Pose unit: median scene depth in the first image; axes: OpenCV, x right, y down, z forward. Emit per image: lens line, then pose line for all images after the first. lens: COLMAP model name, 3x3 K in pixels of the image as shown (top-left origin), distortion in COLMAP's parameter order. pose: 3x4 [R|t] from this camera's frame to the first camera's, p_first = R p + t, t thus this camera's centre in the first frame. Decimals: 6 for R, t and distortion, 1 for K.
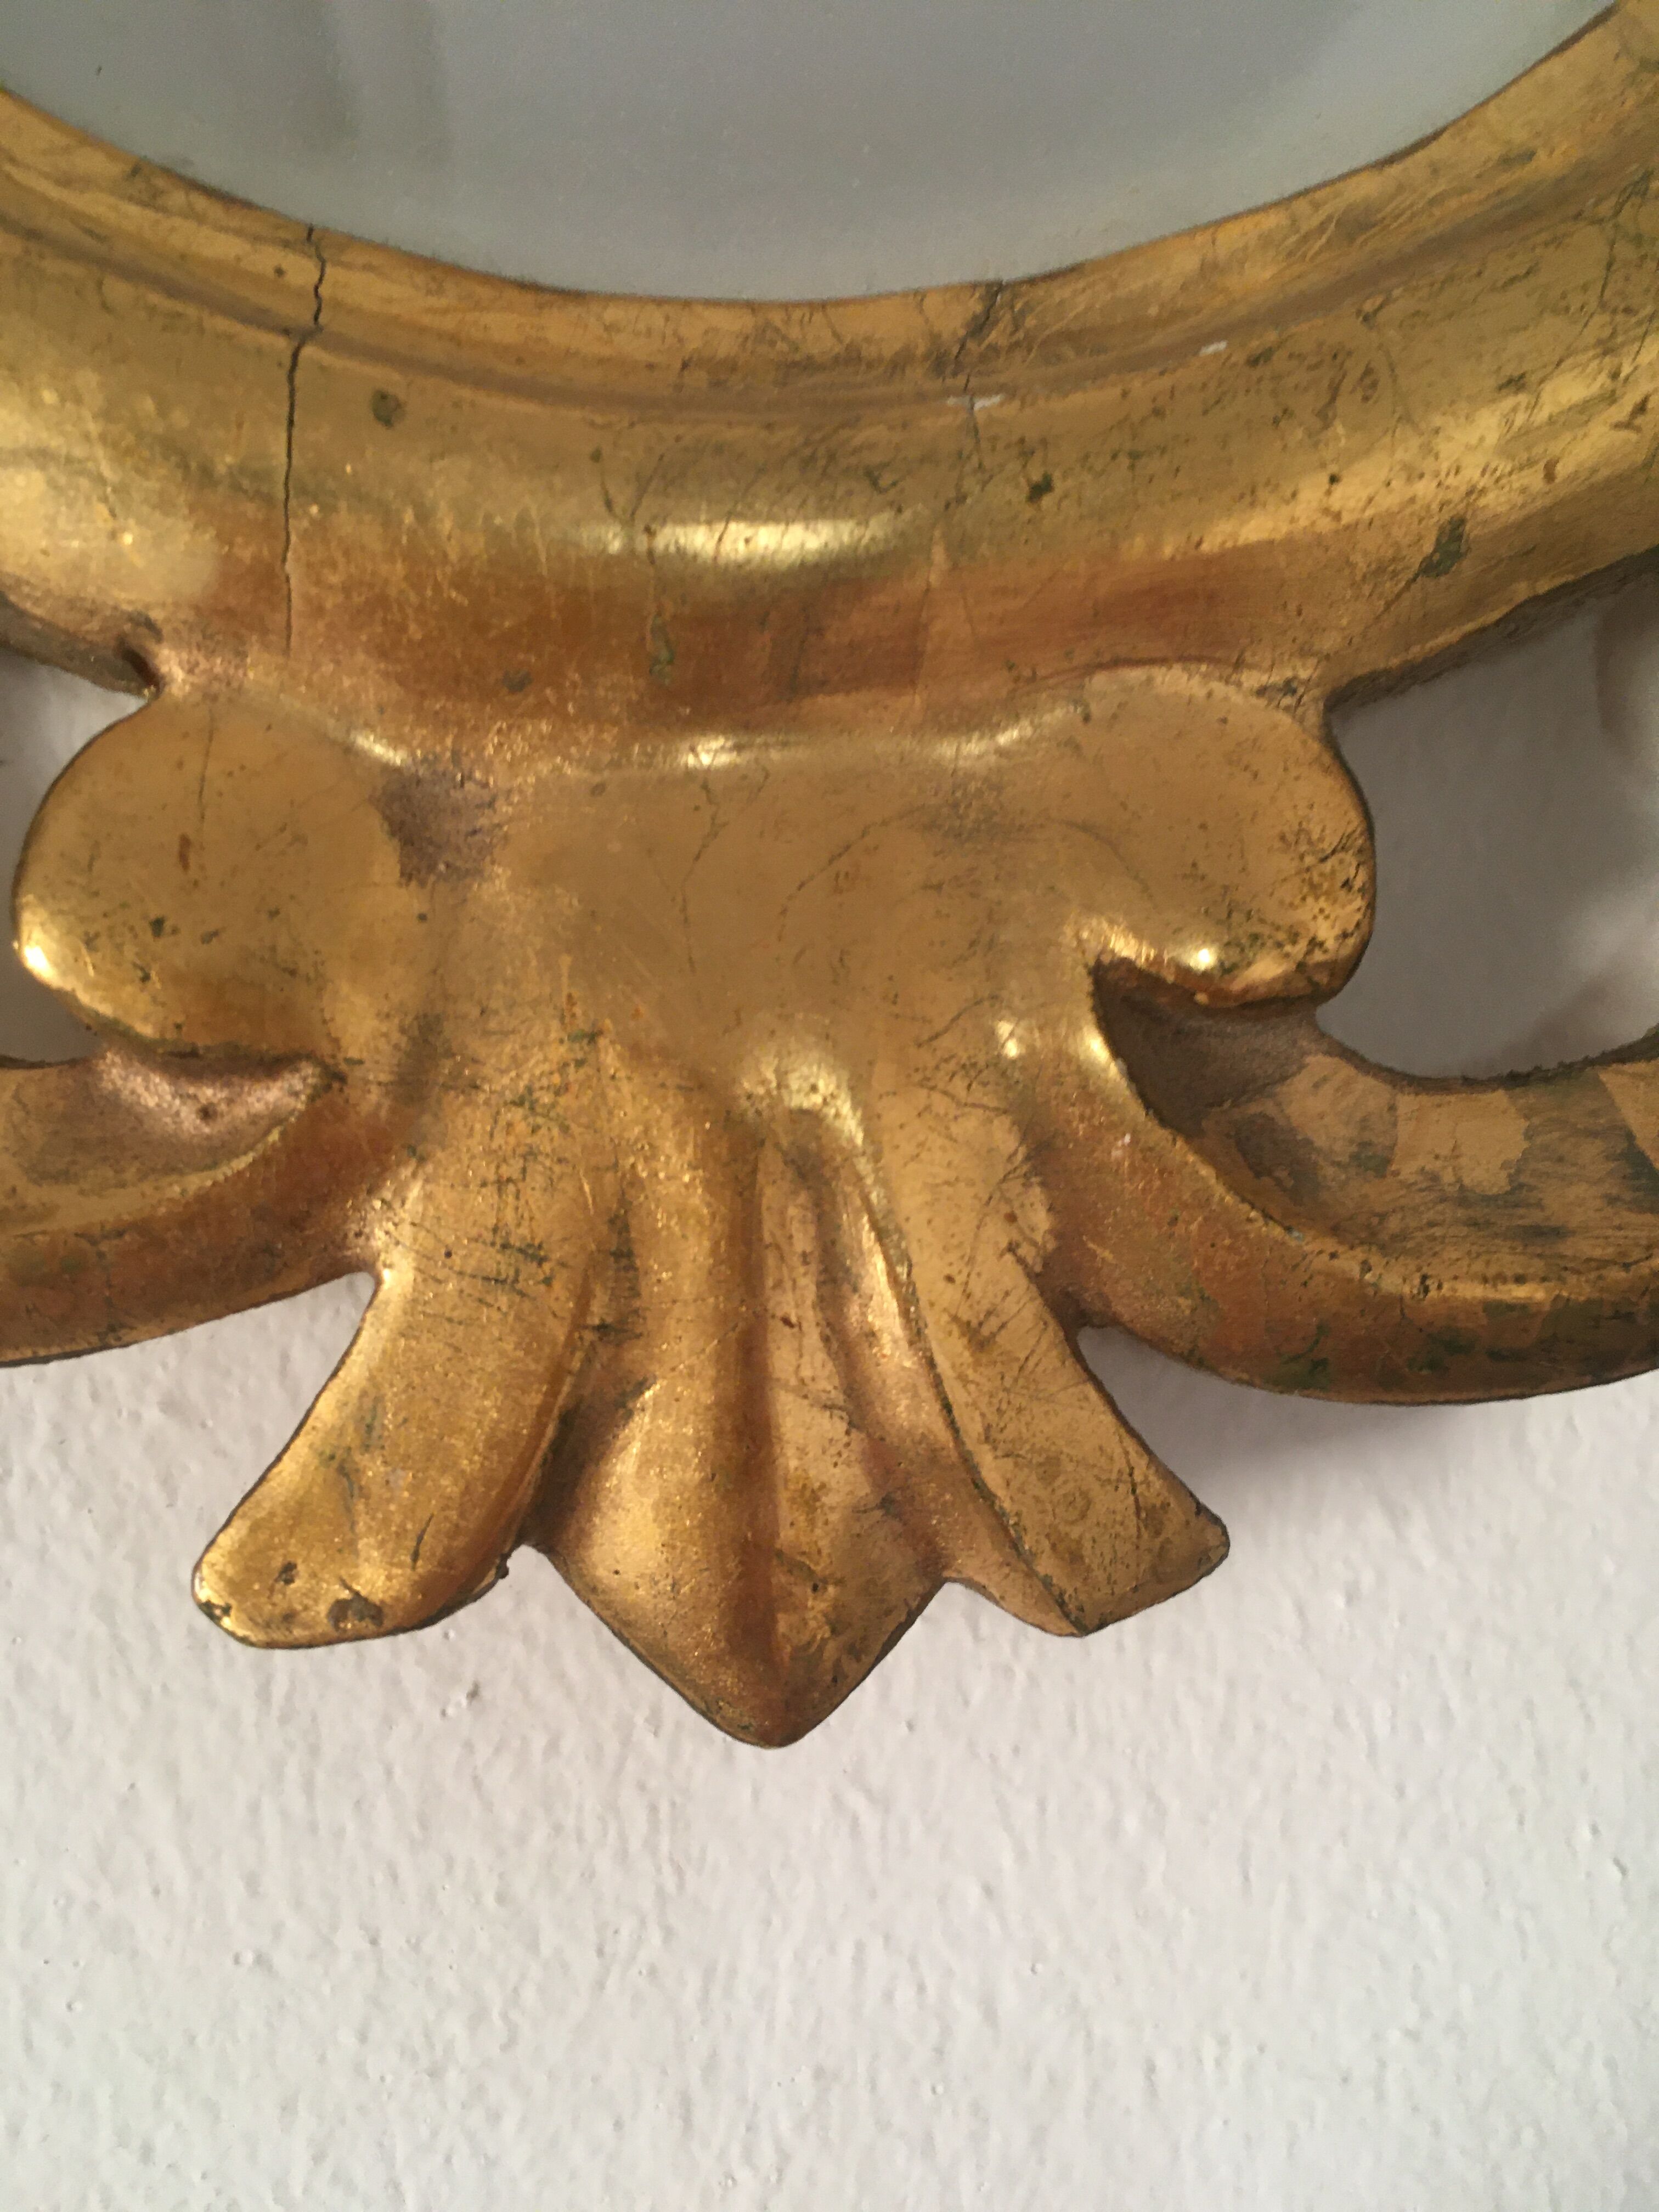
lens RADIAL K [[1872.0, 0, 836.4], [0, 1872.0, 1090.4], [0, 0, 1]] dist [0.036516, -0.033856]
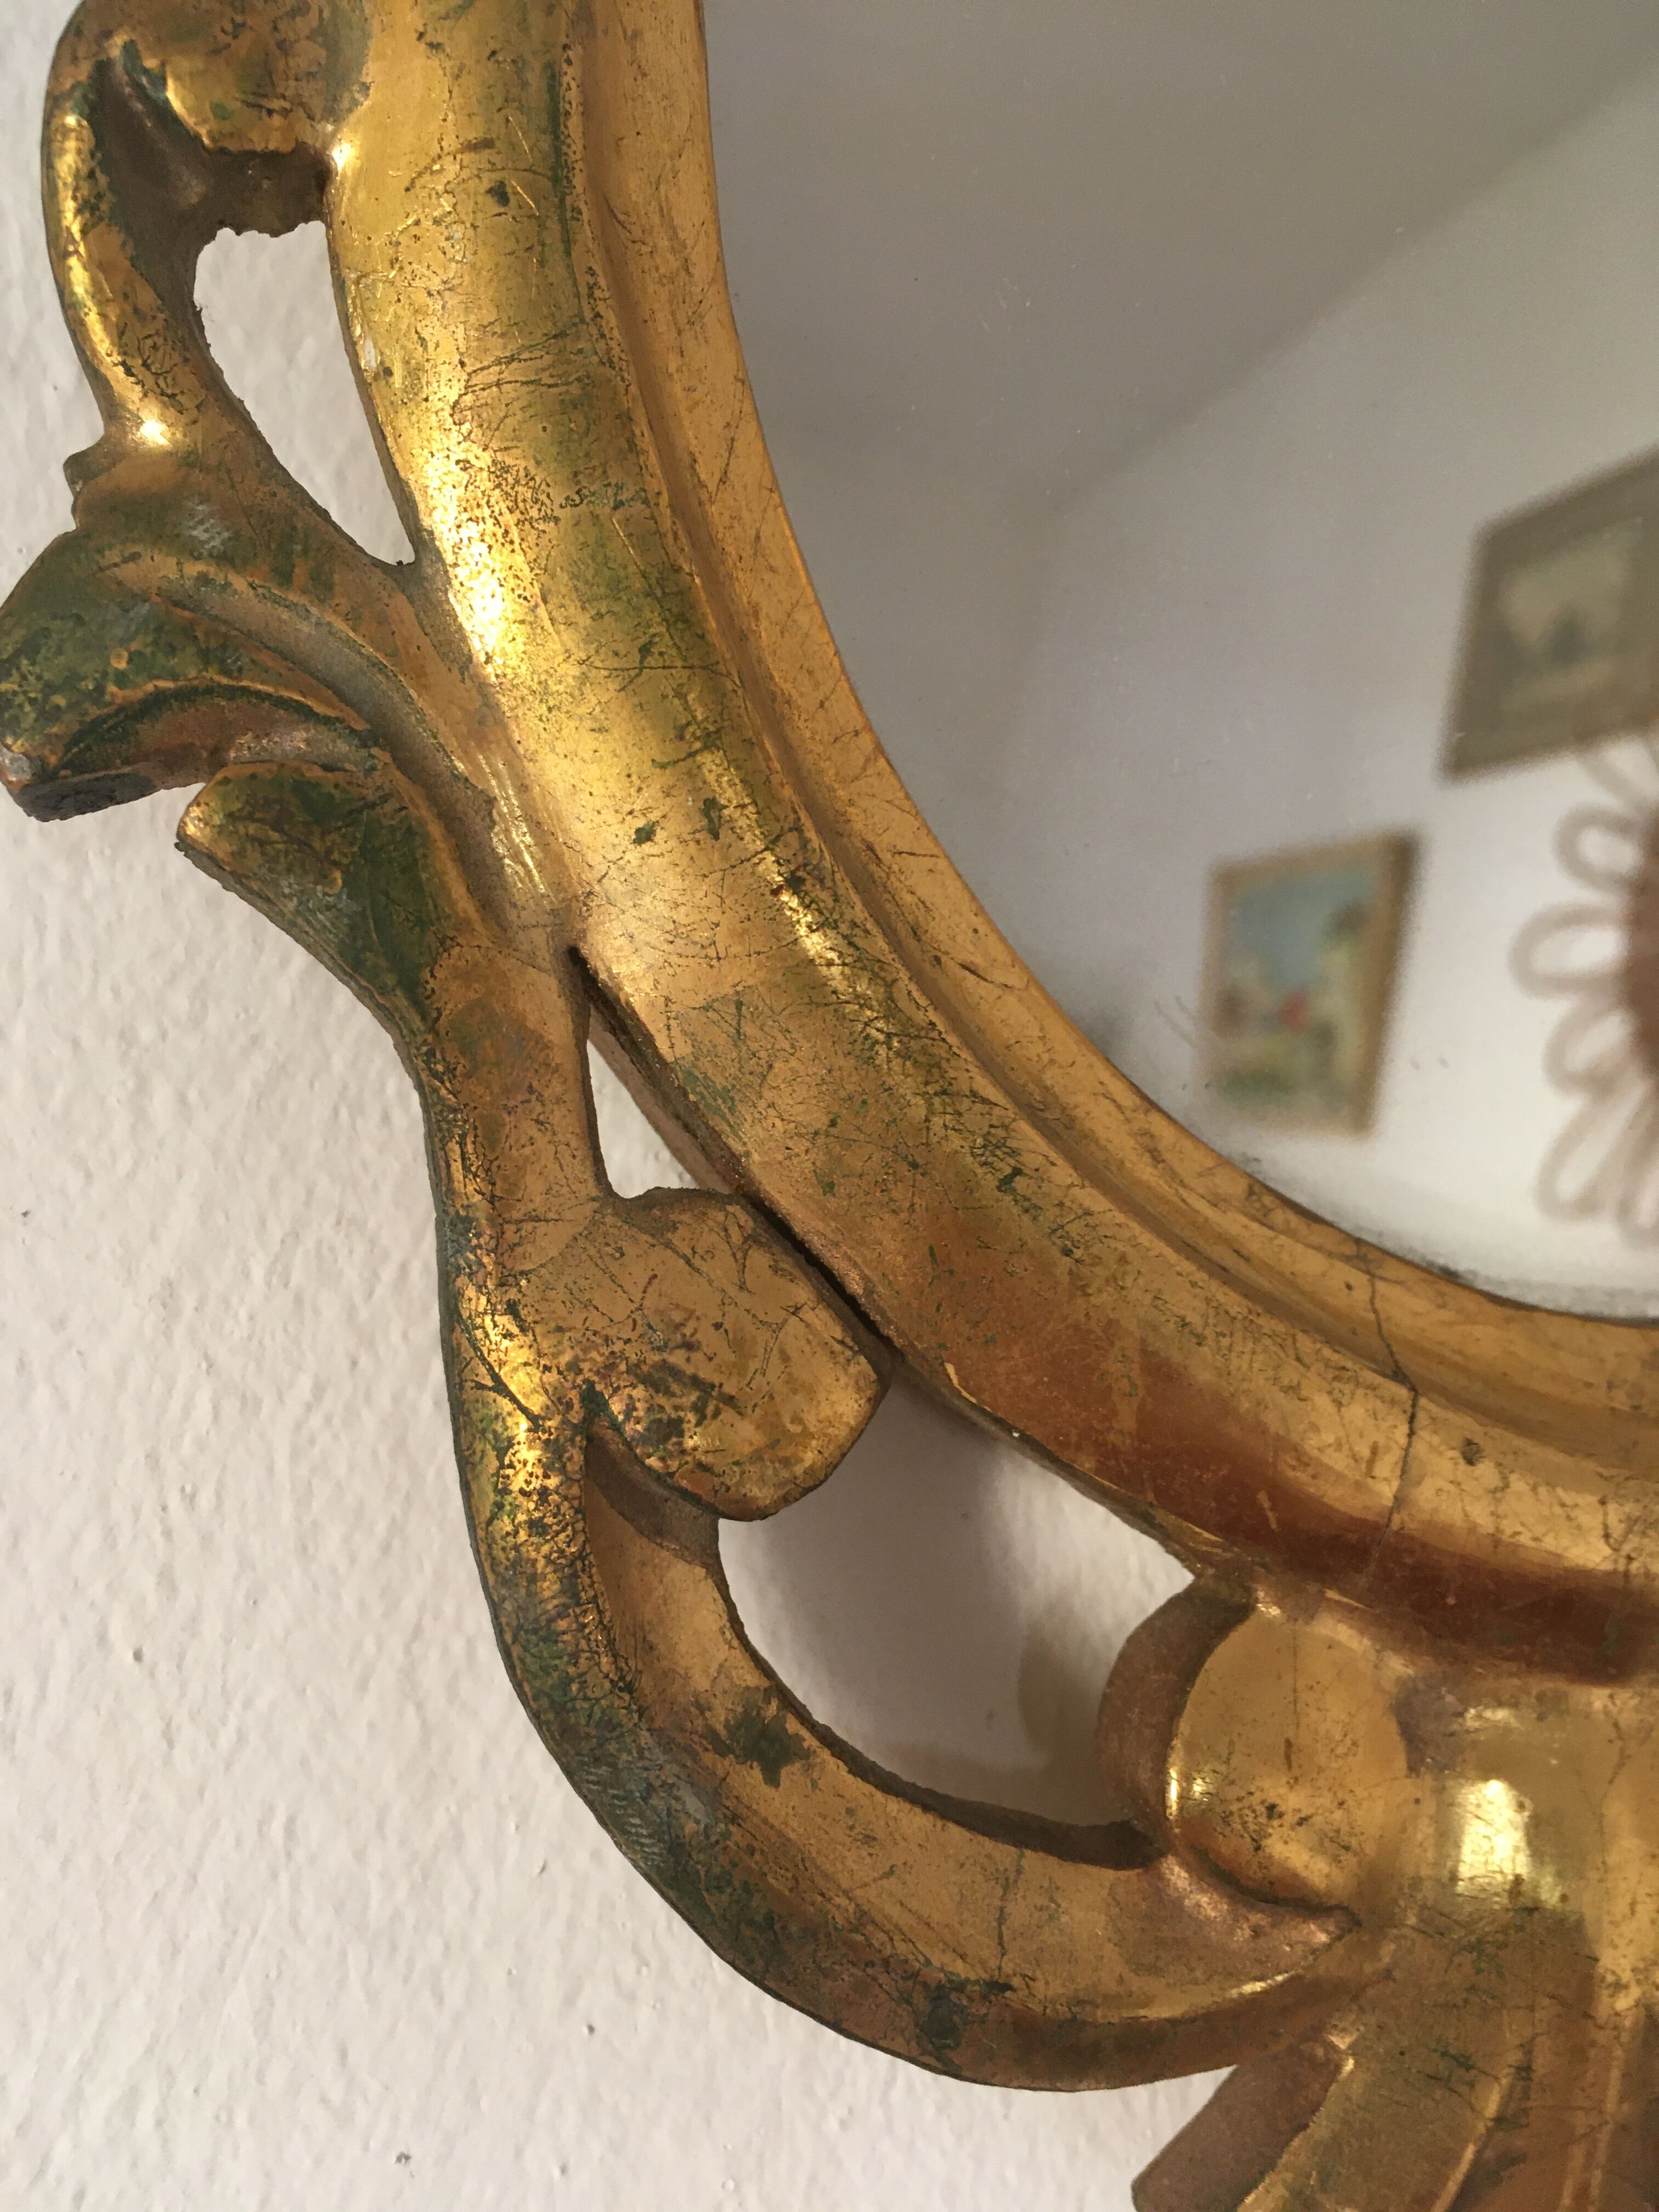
lens RADIAL K [[1872.0, 0, 819.3], [0, 1872.0, 1125.9], [0, 0, 1]] dist [0.036516, -0.033856]
pose [[0.982200, 0.162328, 0.094509, -0.850519], [-0.159963, 0.986600, -0.032128, -0.459777], [-0.098458, 0.016438, 0.995005, -0.331028]]
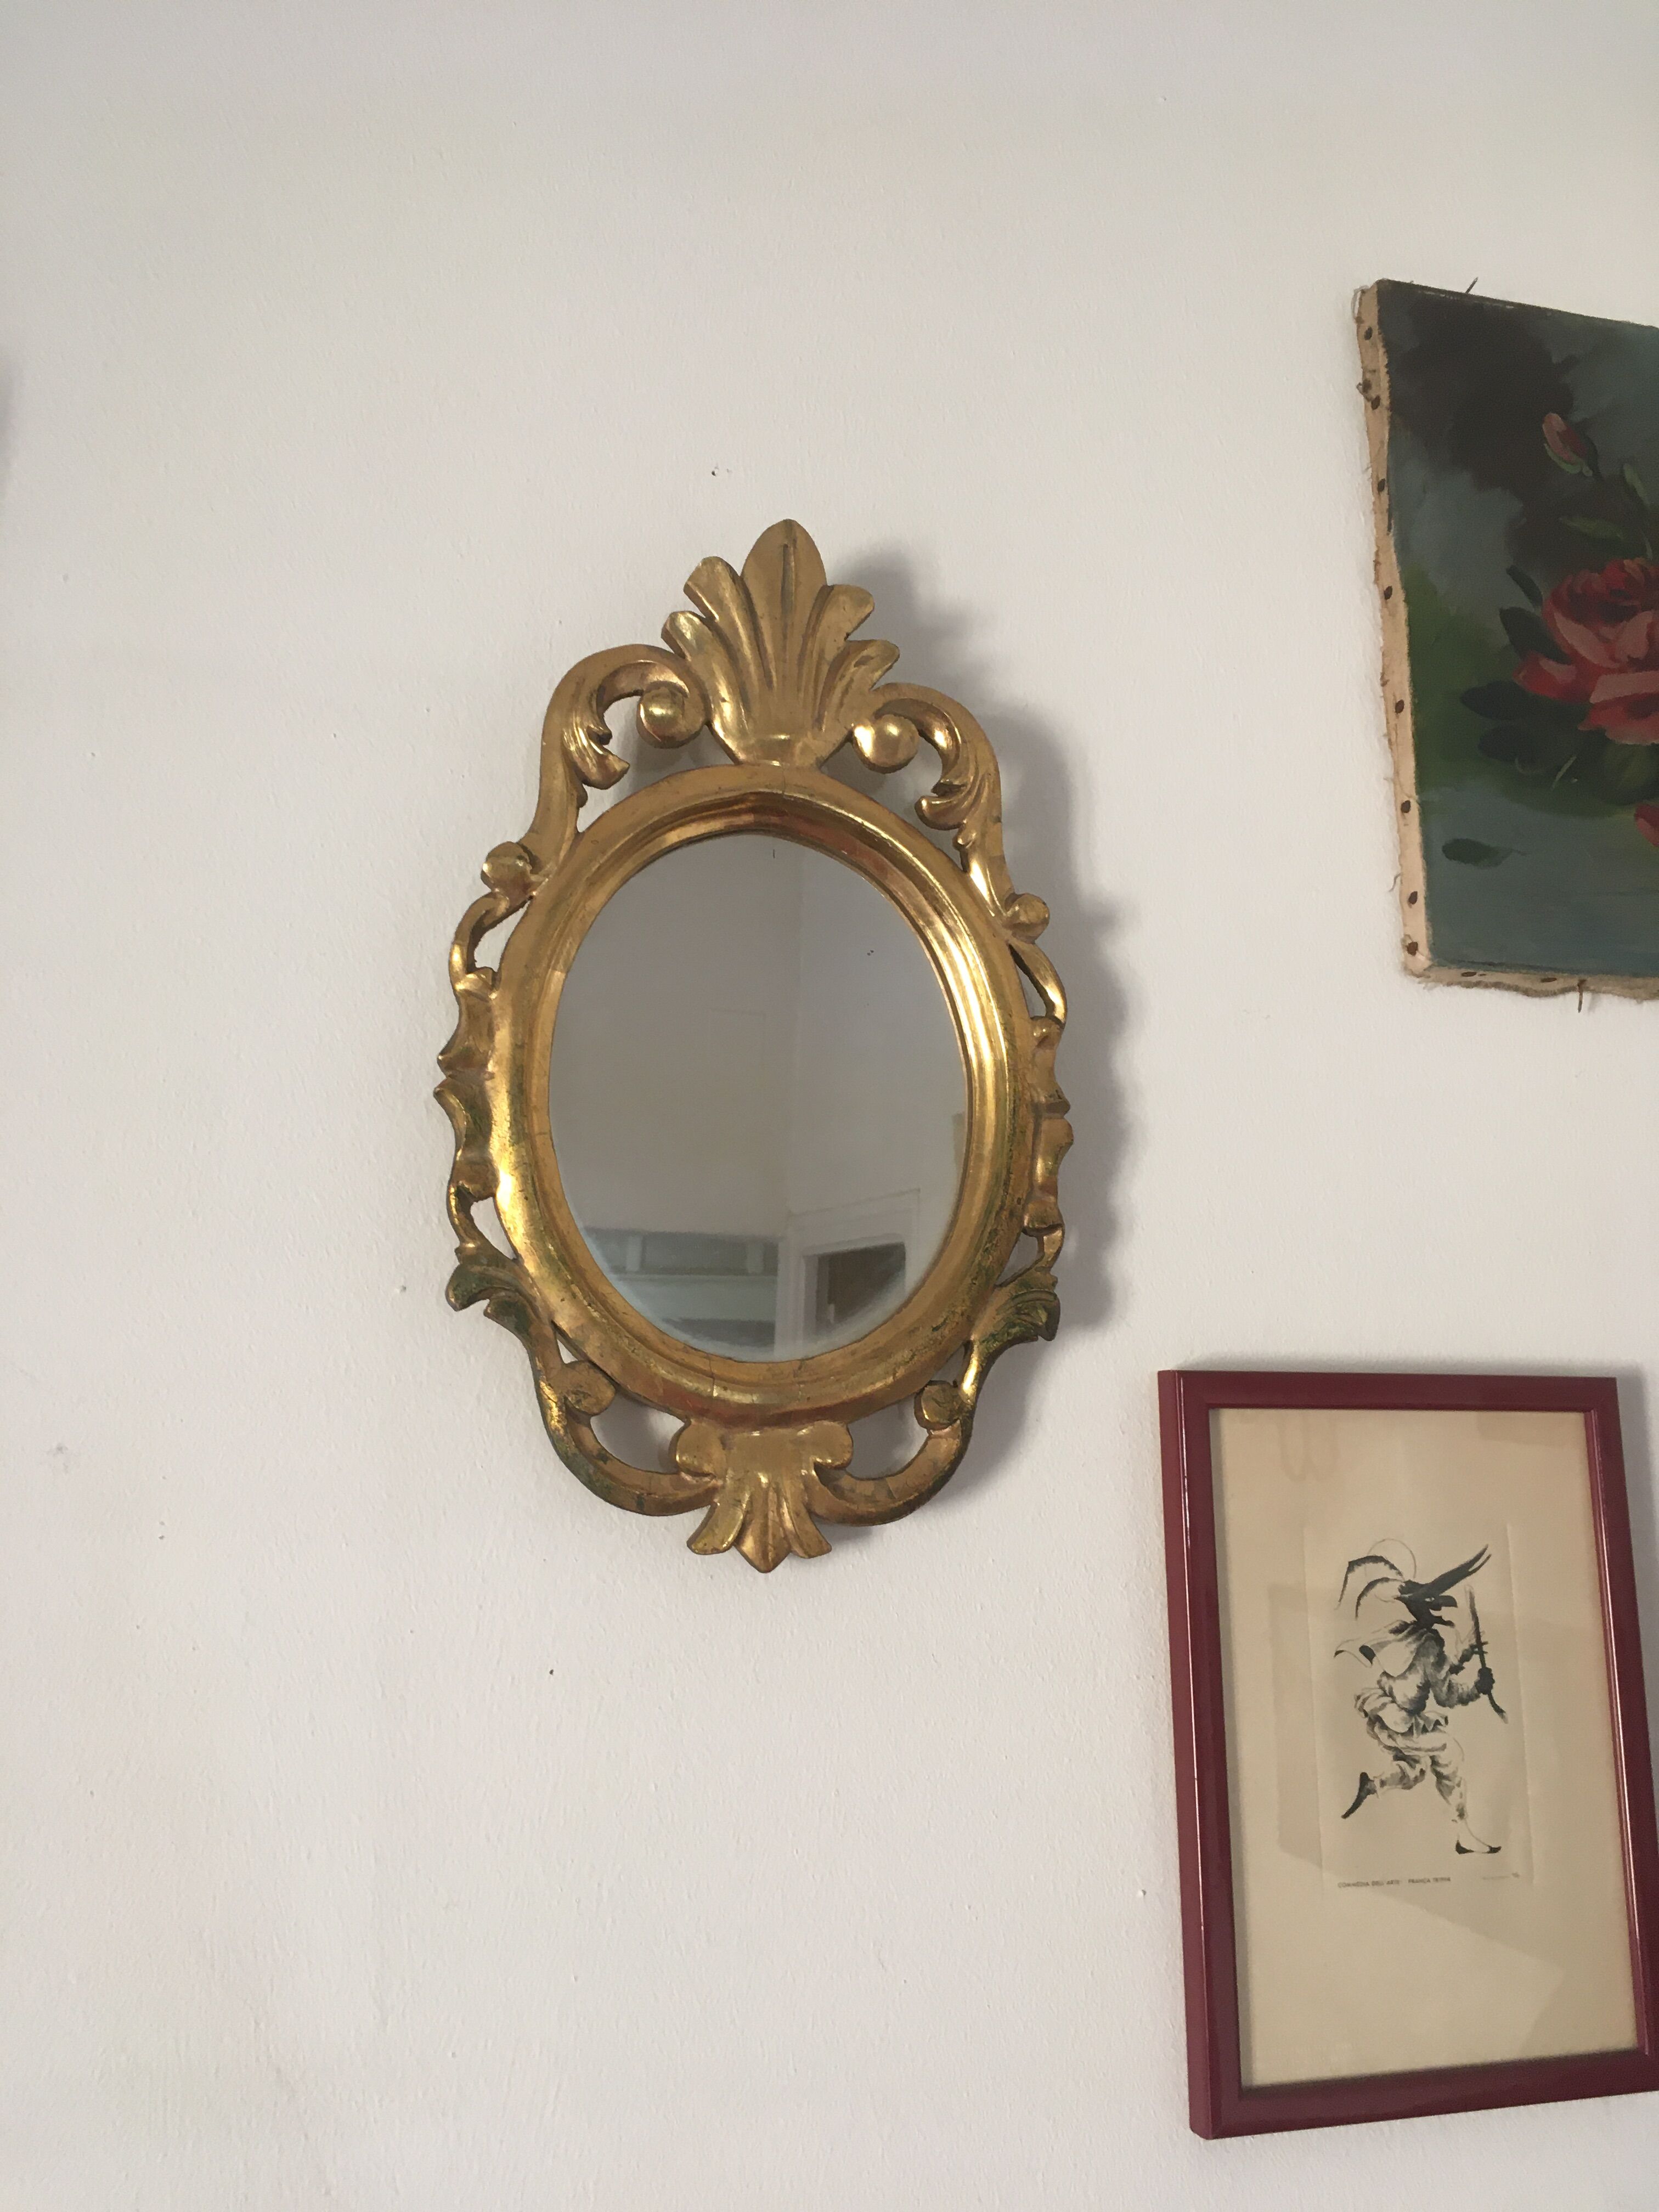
lens RADIAL K [[1872.0, 0, 826.9], [0, 1872.0, 1122.2], [0, 0, 1]] dist [0.036516, -0.033856]
pose [[0.986812, 0.045796, 0.155255, -1.027039], [-0.019913, 0.986203, -0.164338, -0.178369], [-0.160639, 0.159079, 0.974109, -6.443901]]
